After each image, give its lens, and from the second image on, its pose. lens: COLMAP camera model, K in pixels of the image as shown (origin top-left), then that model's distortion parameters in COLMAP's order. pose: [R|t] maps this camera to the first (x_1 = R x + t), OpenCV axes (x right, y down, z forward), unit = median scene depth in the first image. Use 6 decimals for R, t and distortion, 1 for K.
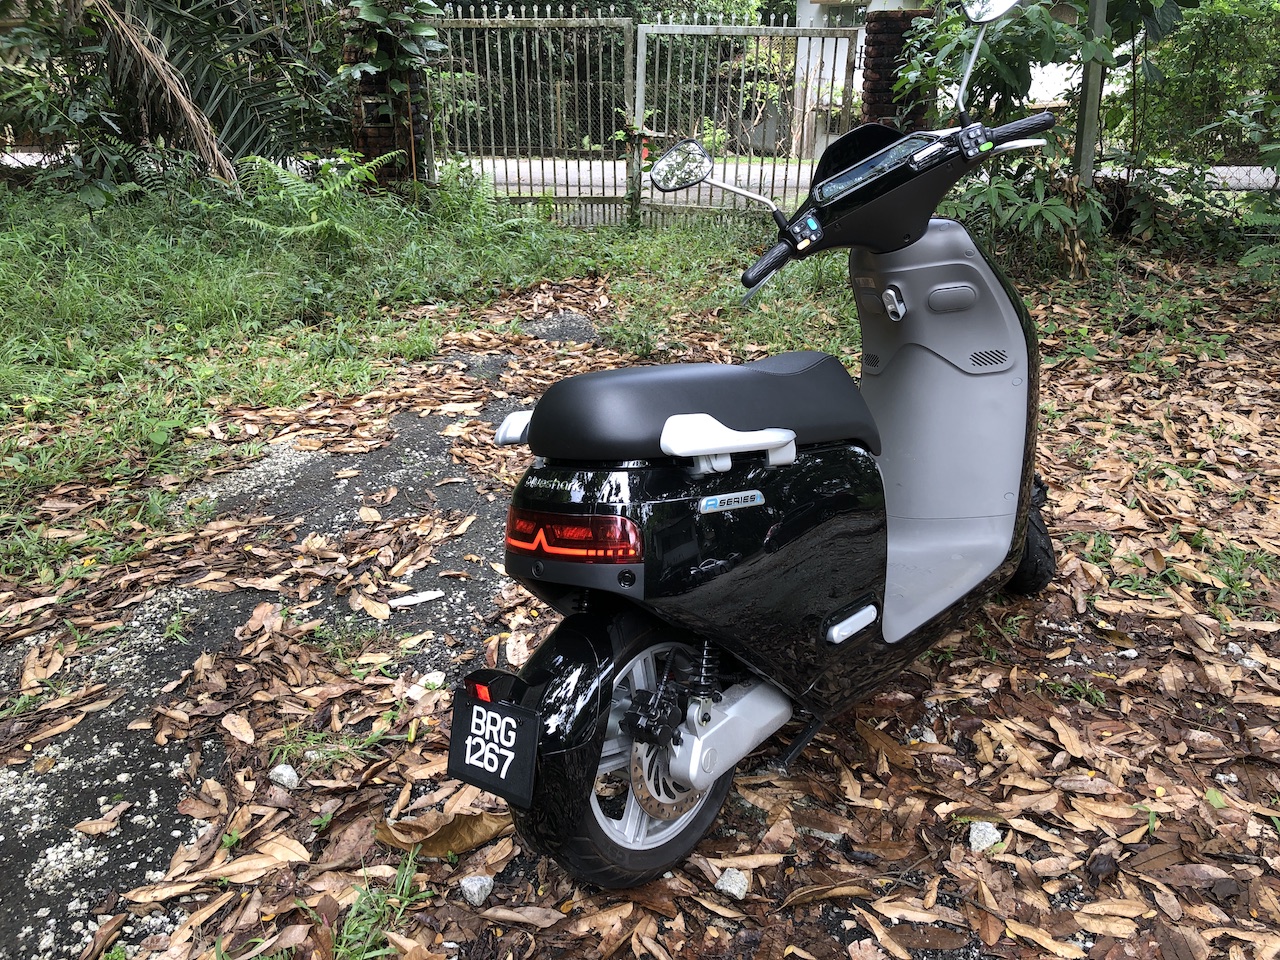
lens RADIAL K [[1055.3, 0, 646.0], [0, 1055.3, 479.3], [0, 0, 1]] dist [0.006373, 0.002934]
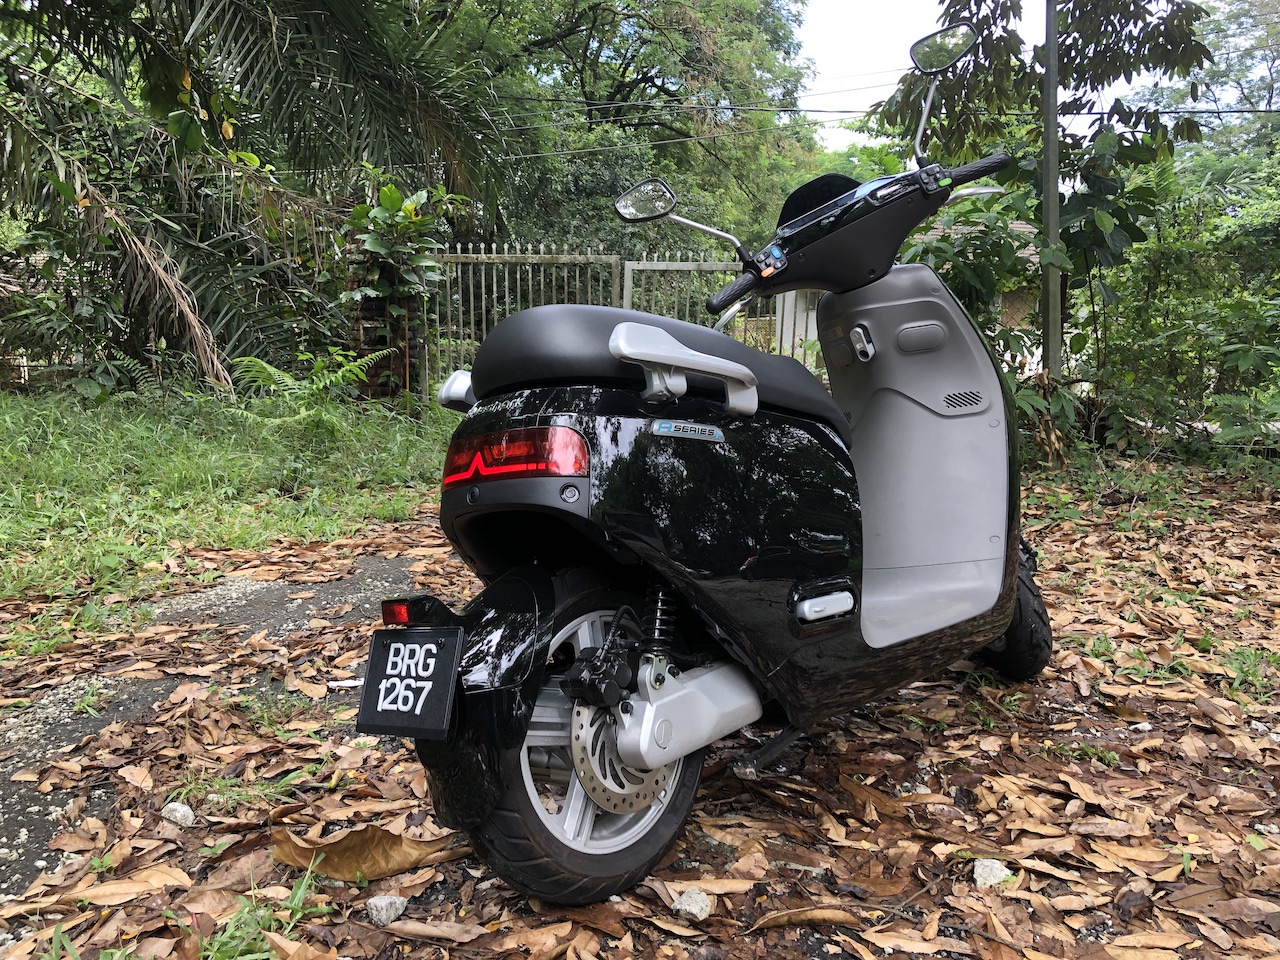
lens RADIAL K [[1057.2, 0, 640.0], [0, 1057.2, 480.0], [0, 0, 1]] dist [0.012896, -0.010061]
pose [[0.999937, 0.010893, 0.002722, 0.026603], [-0.009856, 0.967666, -0.252042, 0.208292], [-0.005379, 0.251999, 0.967712, 0.081224]]
